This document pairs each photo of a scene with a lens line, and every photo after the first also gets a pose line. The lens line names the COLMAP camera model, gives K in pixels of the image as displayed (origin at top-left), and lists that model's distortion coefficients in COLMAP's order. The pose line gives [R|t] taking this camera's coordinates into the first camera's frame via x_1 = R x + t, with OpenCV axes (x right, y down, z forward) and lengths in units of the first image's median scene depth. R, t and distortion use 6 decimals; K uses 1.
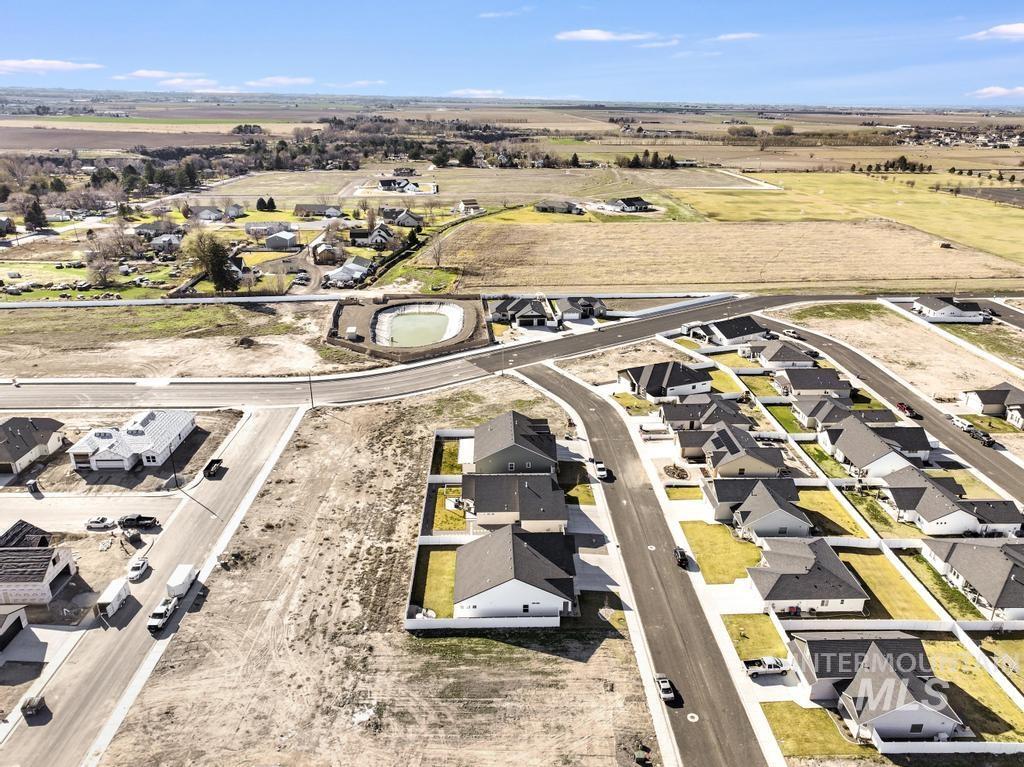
lens RADIAL K [[722.4, 0, 512.6], [0, 722.4, 382.8], [0, 0, 1]] dist [-0.004217, 0.011589]
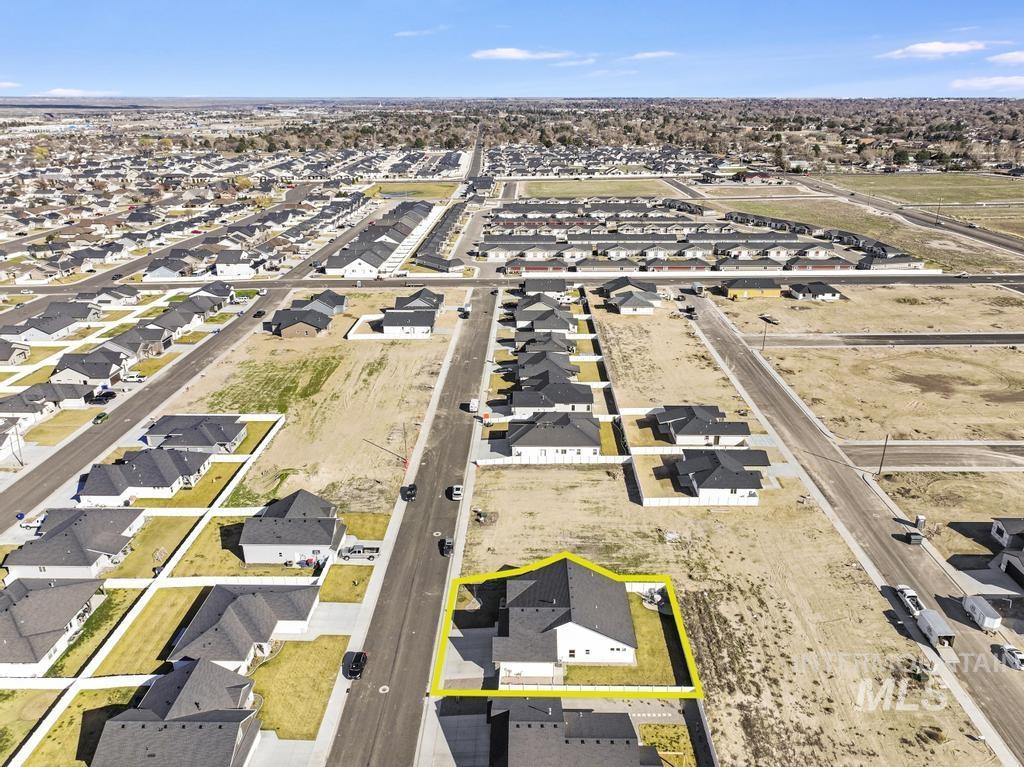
lens RADIAL K [[722.4, 0, 514.0], [0, 722.4, 382.0], [0, 0, 1]] dist [-0.004217, 0.011589]
pose [[-0.998427, -0.027413, 0.048917, 0.025510], [0.013204, 0.732894, 0.680215, -0.458065], [-0.054498, 0.679791, -0.731379, 1.174922]]
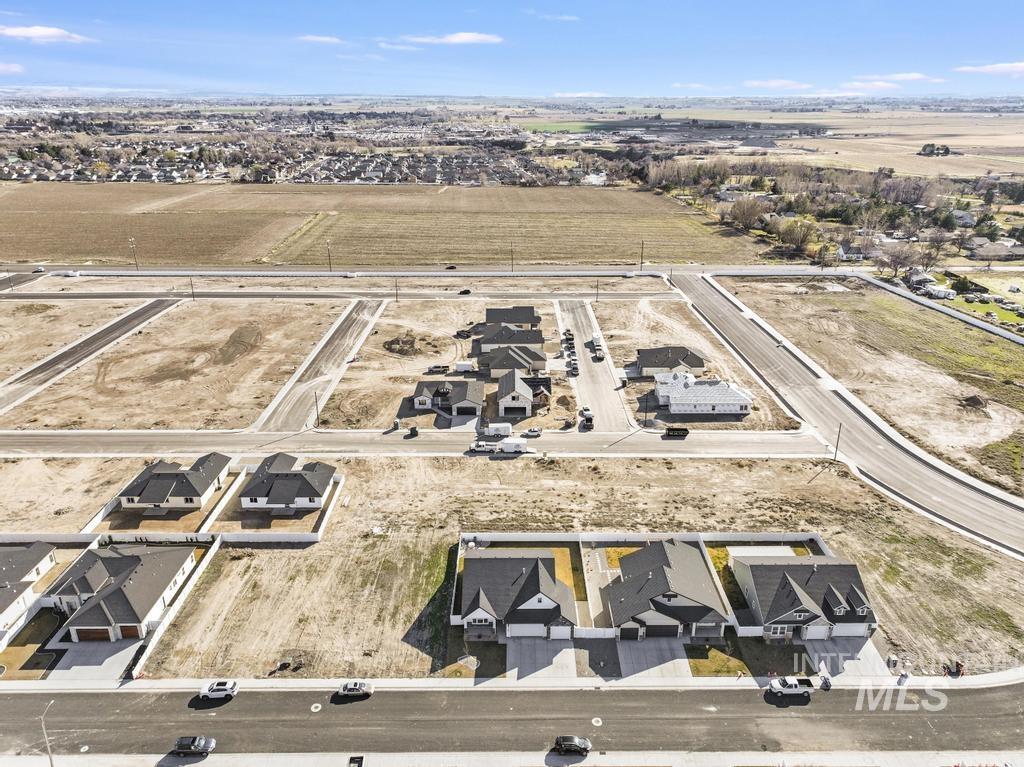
lens RADIAL K [[722.4, 0, 515.0], [0, 722.4, 384.9], [0, 0, 1]] dist [-0.004217, 0.011589]
pose [[-0.033956, 0.351527, -0.935562, 0.676074], [-0.367059, 0.866295, 0.338823, -0.254255], [0.929578, 0.354911, 0.099615, 0.644413]]
